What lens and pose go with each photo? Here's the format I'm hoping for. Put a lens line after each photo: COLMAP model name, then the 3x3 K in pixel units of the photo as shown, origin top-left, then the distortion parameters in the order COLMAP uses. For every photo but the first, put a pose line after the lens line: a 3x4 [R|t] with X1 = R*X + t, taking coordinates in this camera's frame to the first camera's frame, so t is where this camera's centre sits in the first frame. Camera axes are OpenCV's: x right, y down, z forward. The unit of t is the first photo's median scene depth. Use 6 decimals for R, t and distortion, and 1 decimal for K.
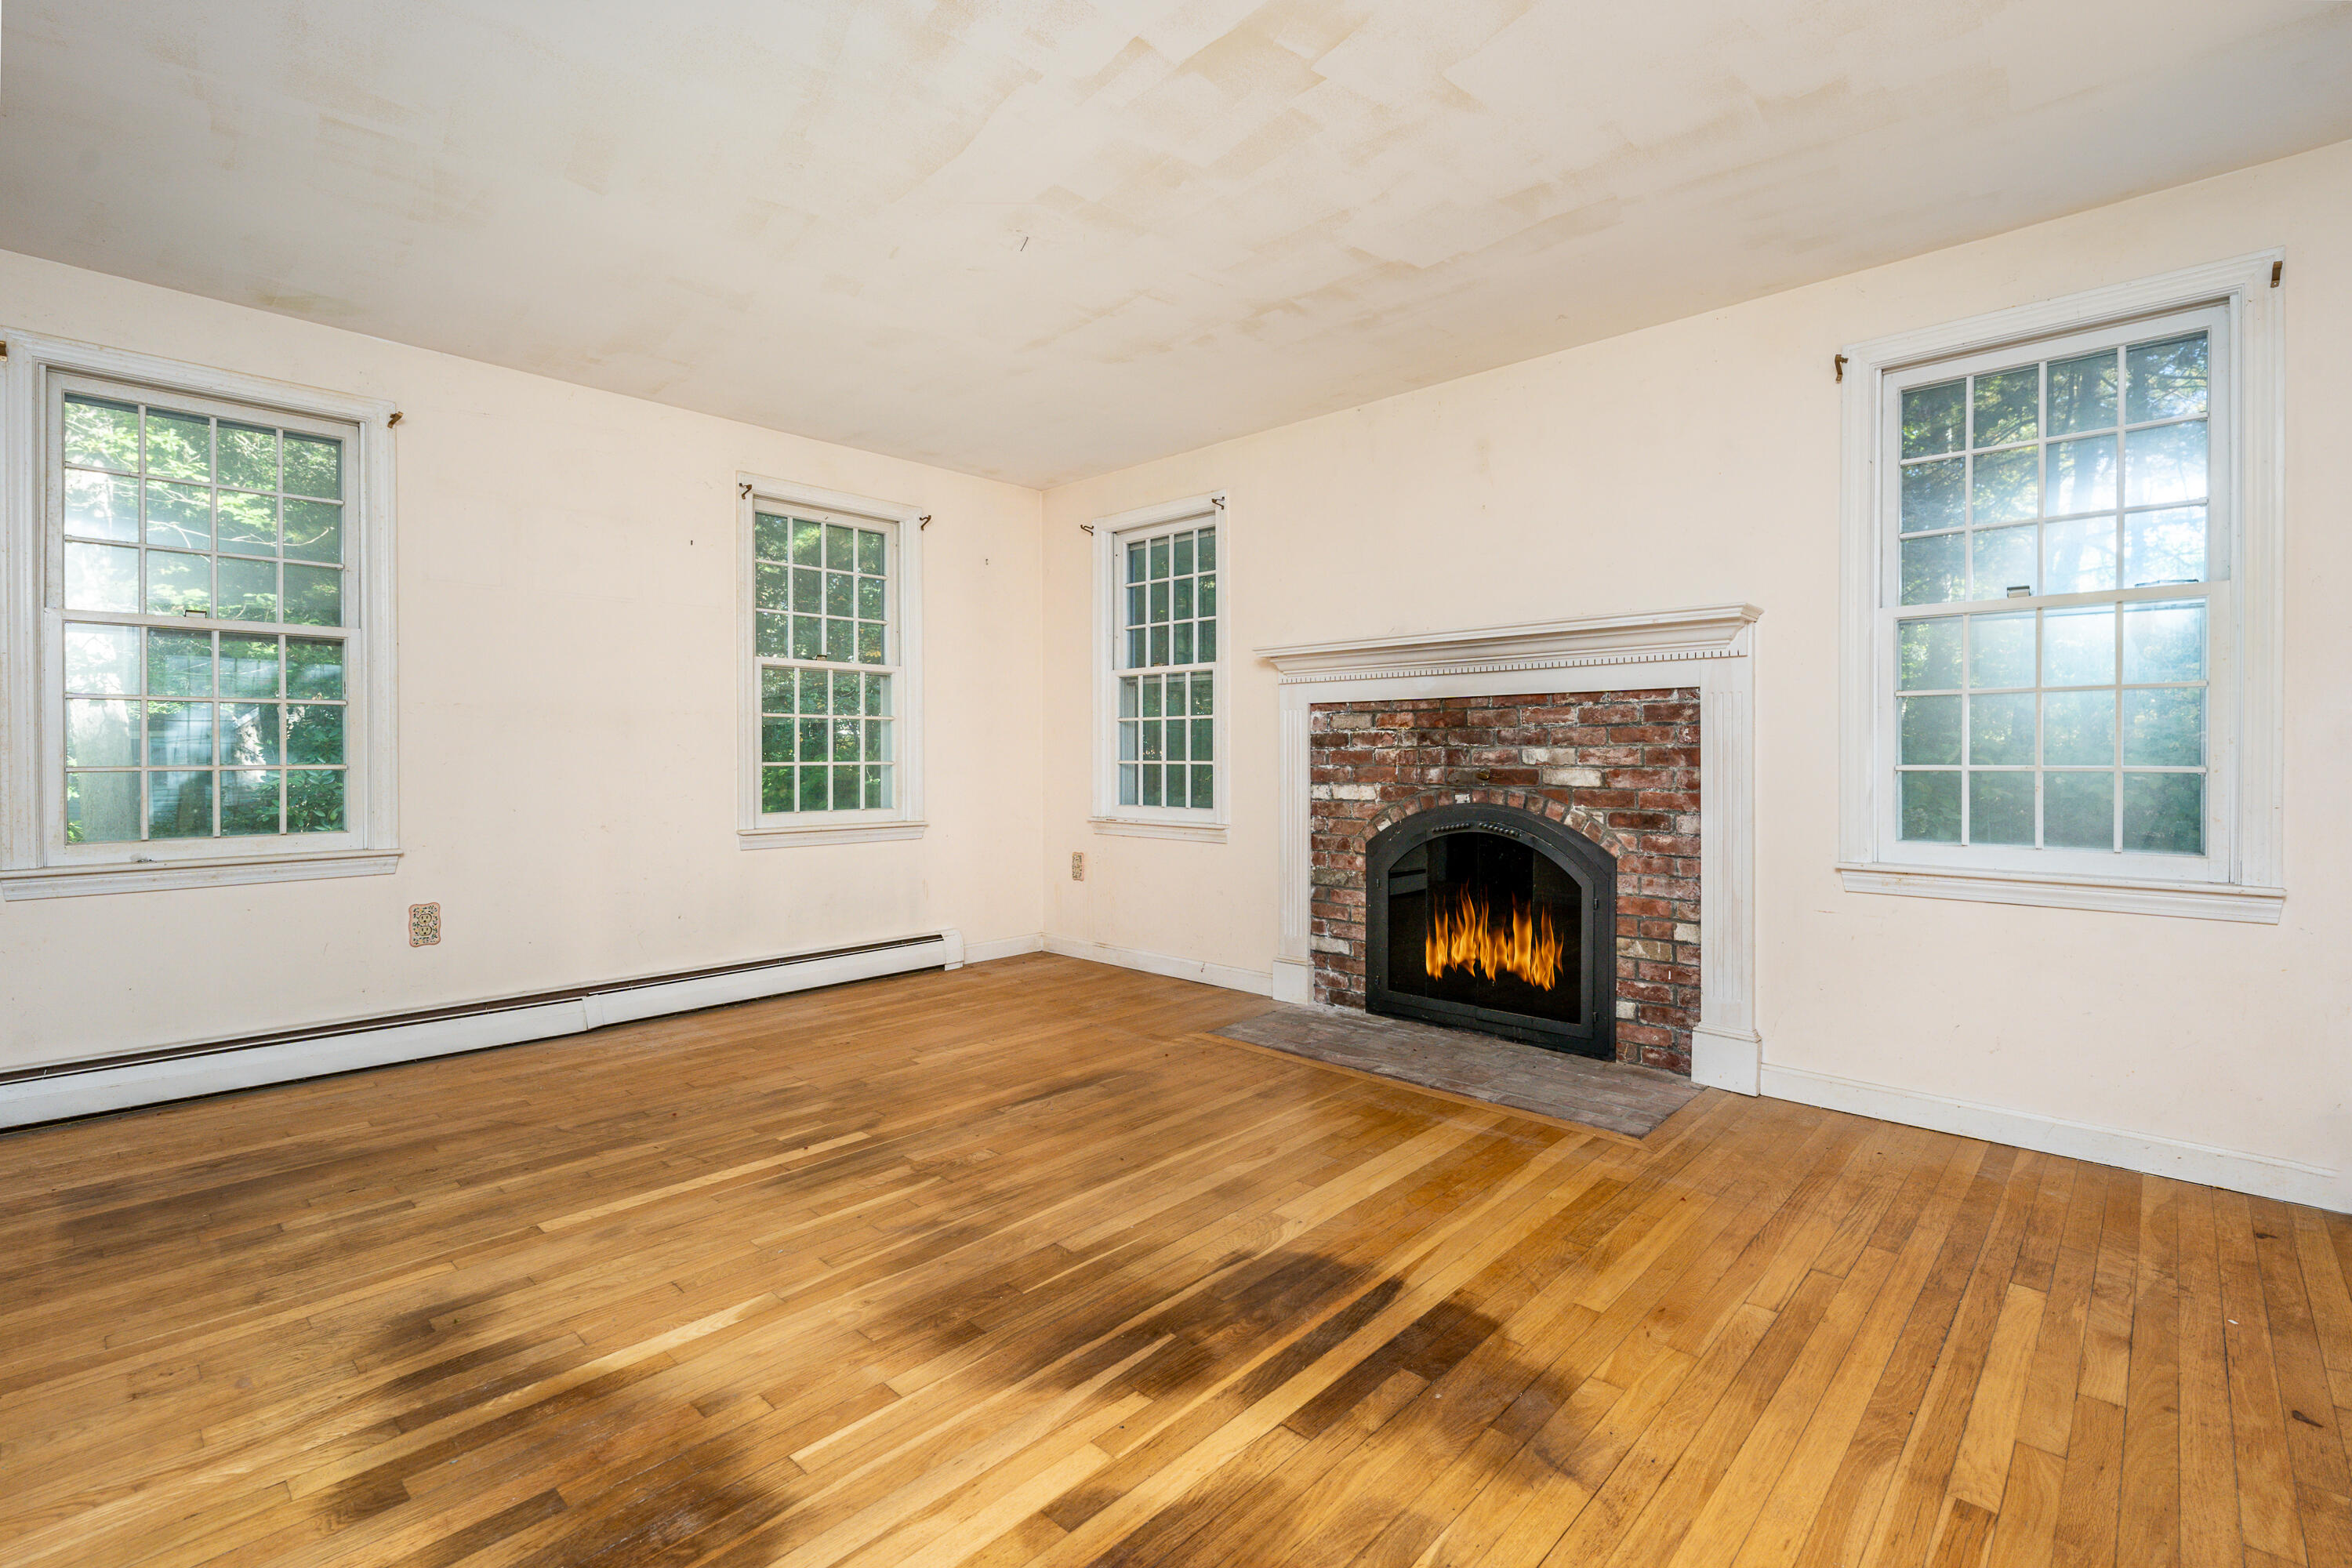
lens RADIAL K [[1099.4, 0, 1182.7], [0, 1099.4, 770.9], [0, 0, 1]] dist [0.000994, -0.000688]
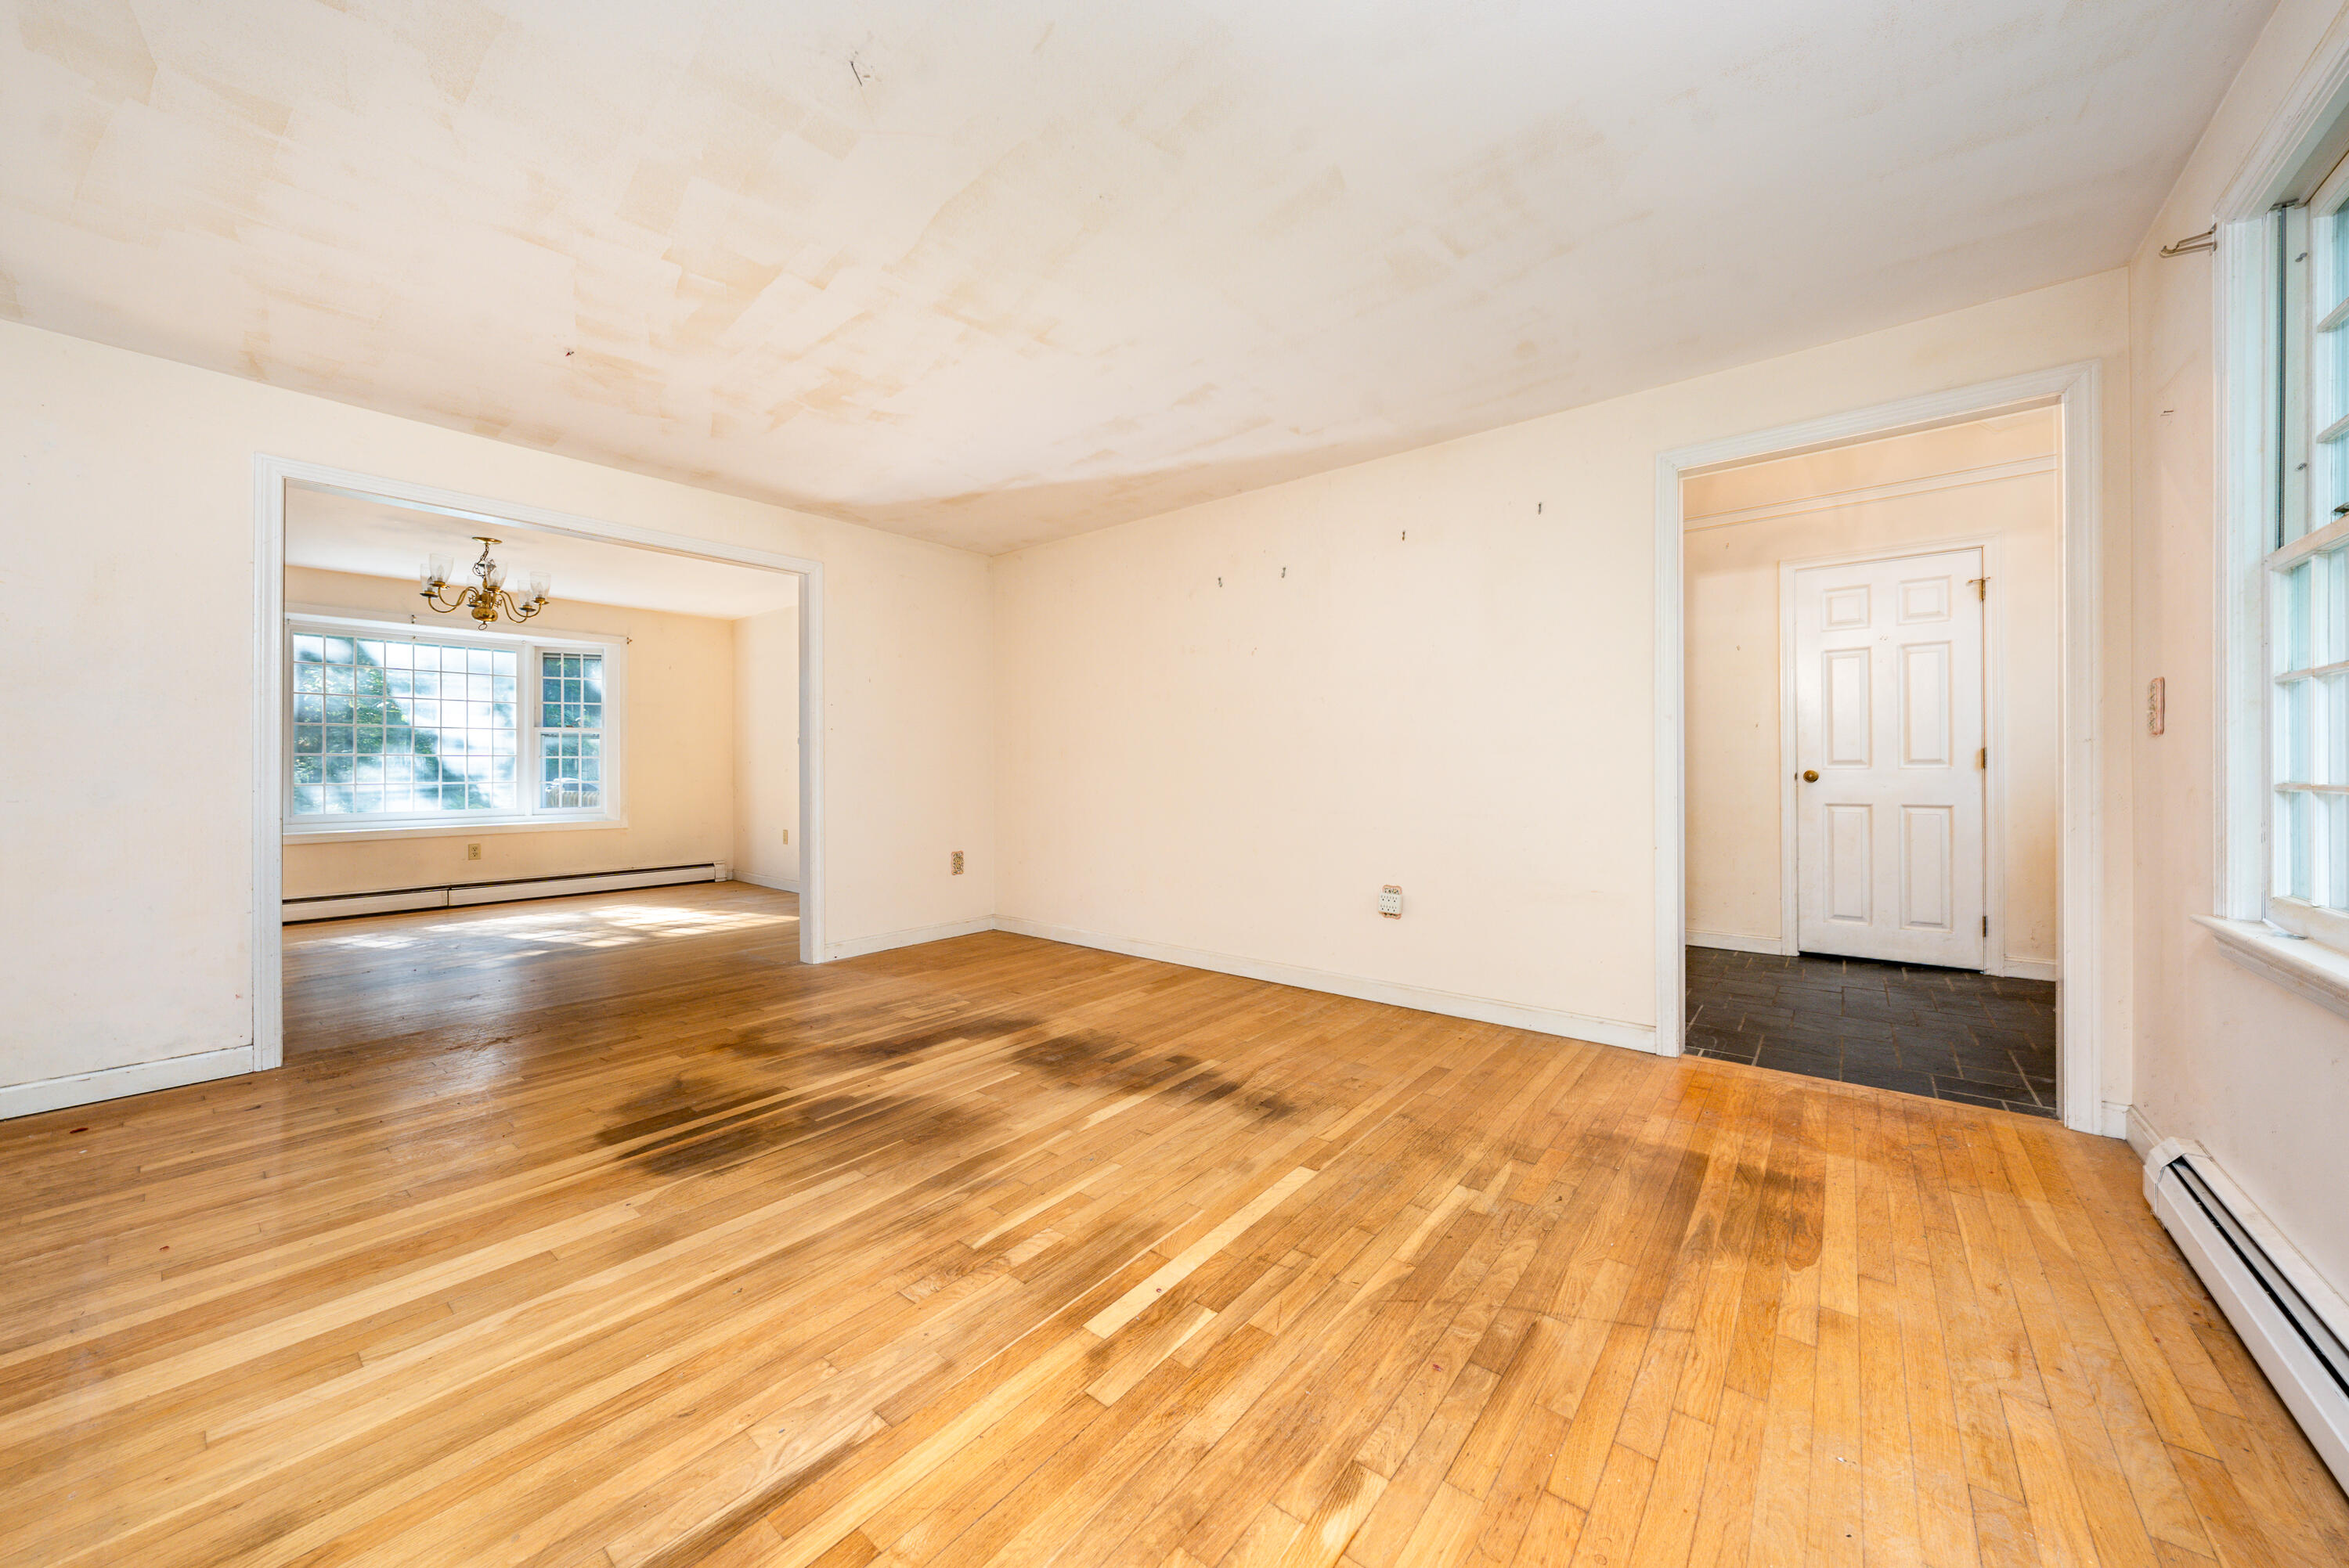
lens RADIAL K [[859.9, 0, 1171.1], [0, 859.9, 757.7], [0, 0, 1]] dist [0.000151, 0.000010]
pose [[-0.997890, 0.003949, -0.064813, -0.402347], [0.003379, 0.999955, 0.008898, -0.036343], [0.064845, 0.008660, -0.997858, 2.030081]]
